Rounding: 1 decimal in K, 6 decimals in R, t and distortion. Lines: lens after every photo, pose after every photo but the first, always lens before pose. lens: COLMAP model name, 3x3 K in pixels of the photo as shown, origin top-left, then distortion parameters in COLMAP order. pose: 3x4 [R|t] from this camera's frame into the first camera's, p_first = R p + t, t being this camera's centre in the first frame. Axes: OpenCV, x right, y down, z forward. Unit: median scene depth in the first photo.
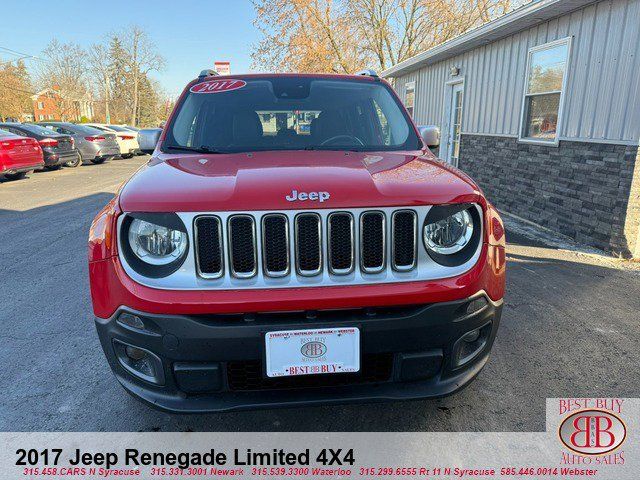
lens RADIAL K [[463.3, 0, 320.0], [0, 463.3, 240.0], [0, 0, 1]] dist [0.006249, -0.011425]
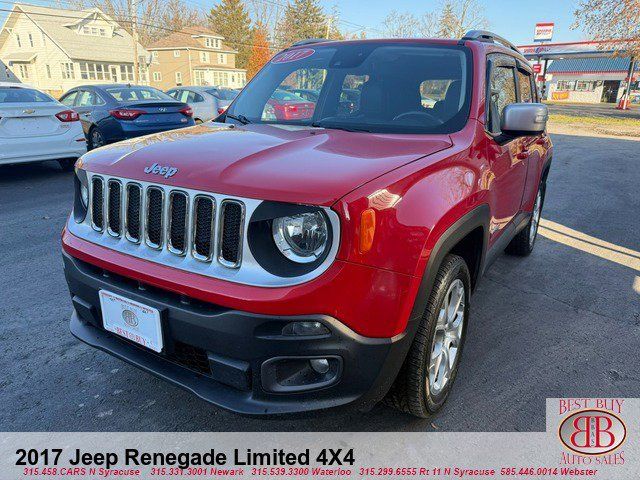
lens RADIAL K [[463.3, 0, 320.0], [0, 463.3, 240.0], [0, 0, 1]] dist [0.006249, -0.011425]
pose [[0.798241, 0.200085, -0.568135, 0.854375], [-0.162642, 0.979778, 0.116543, -0.120310], [0.579965, -0.000627, 0.814641, 0.388524]]
